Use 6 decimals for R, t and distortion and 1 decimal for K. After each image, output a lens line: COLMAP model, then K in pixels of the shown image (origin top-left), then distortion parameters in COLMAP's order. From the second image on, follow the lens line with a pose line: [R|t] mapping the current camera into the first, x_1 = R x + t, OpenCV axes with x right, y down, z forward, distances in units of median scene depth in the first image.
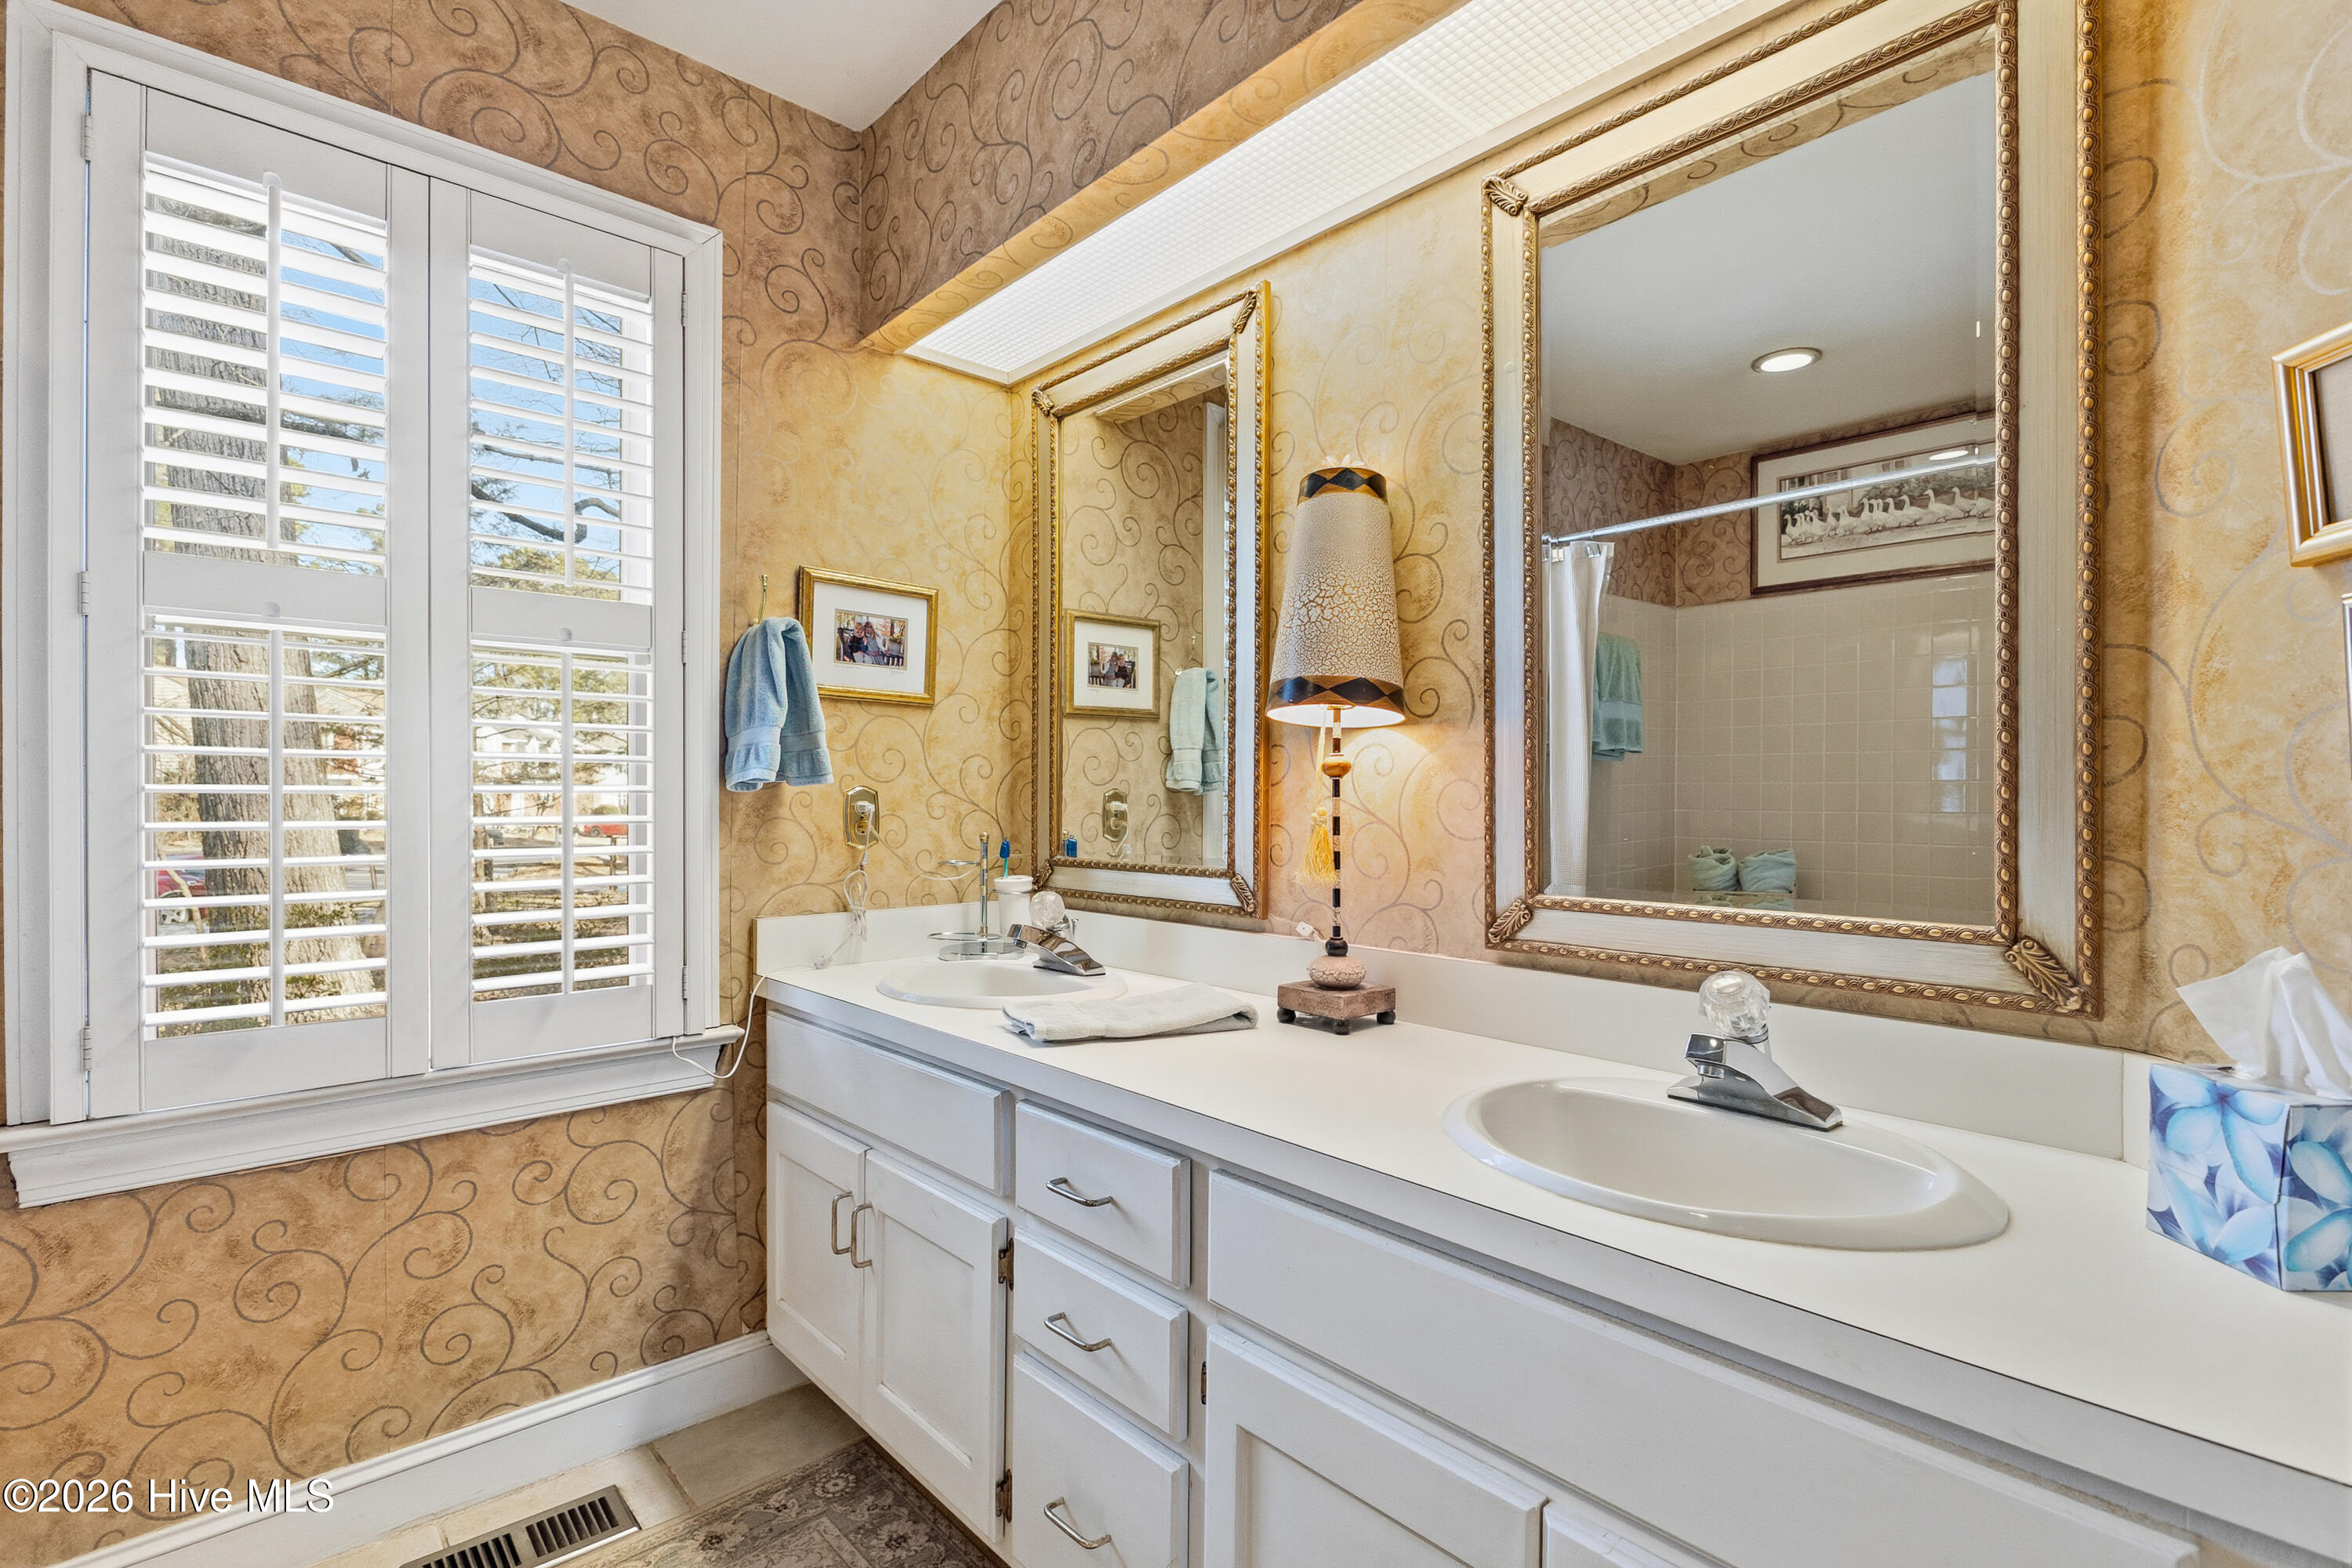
lens RADIAL K [[1078.2, 0, 1166.7], [0, 1078.2, 786.1], [0, 0, 1]] dist [0.001156, -0.001591]
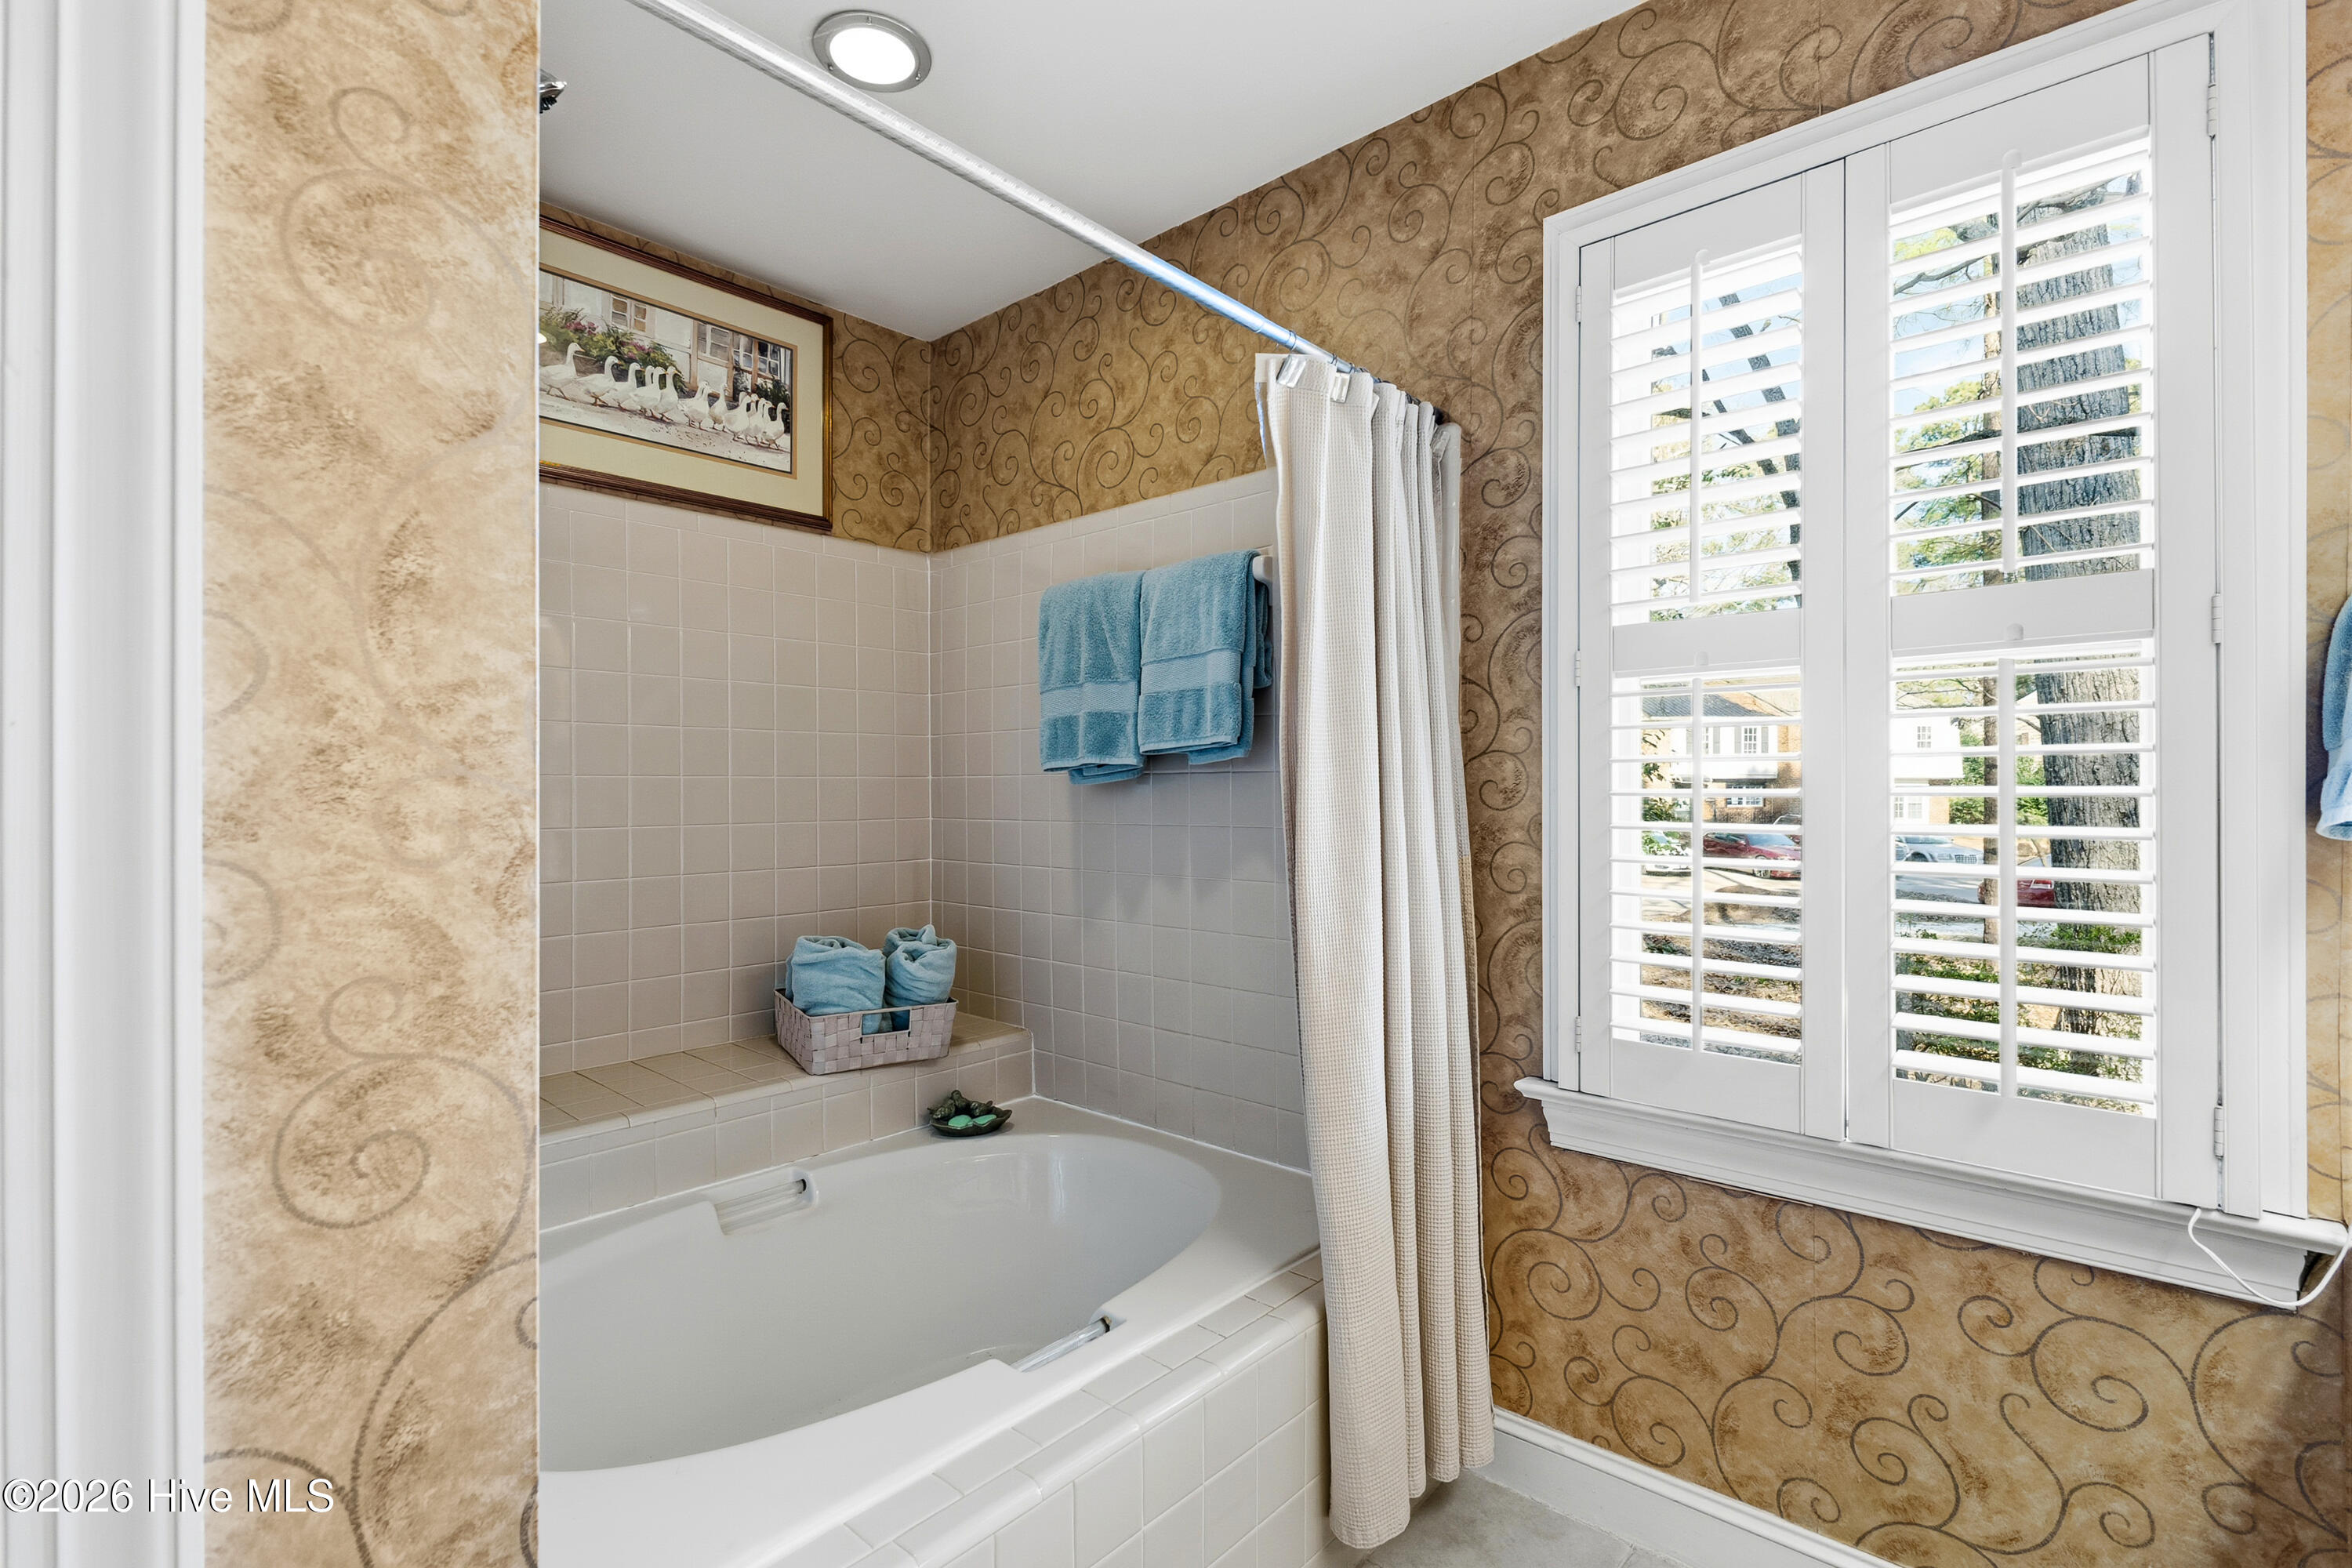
lens RADIAL K [[1078.2, 0, 1176.7], [0, 1078.2, 778.6], [0, 0, 1]] dist [0.001156, -0.001591]
pose [[0.109190, -0.011181, -0.993958, 0.153139], [0.007445, 0.999918, -0.010430, -0.033786], [0.993993, -0.006261, 0.109264, 0.326997]]
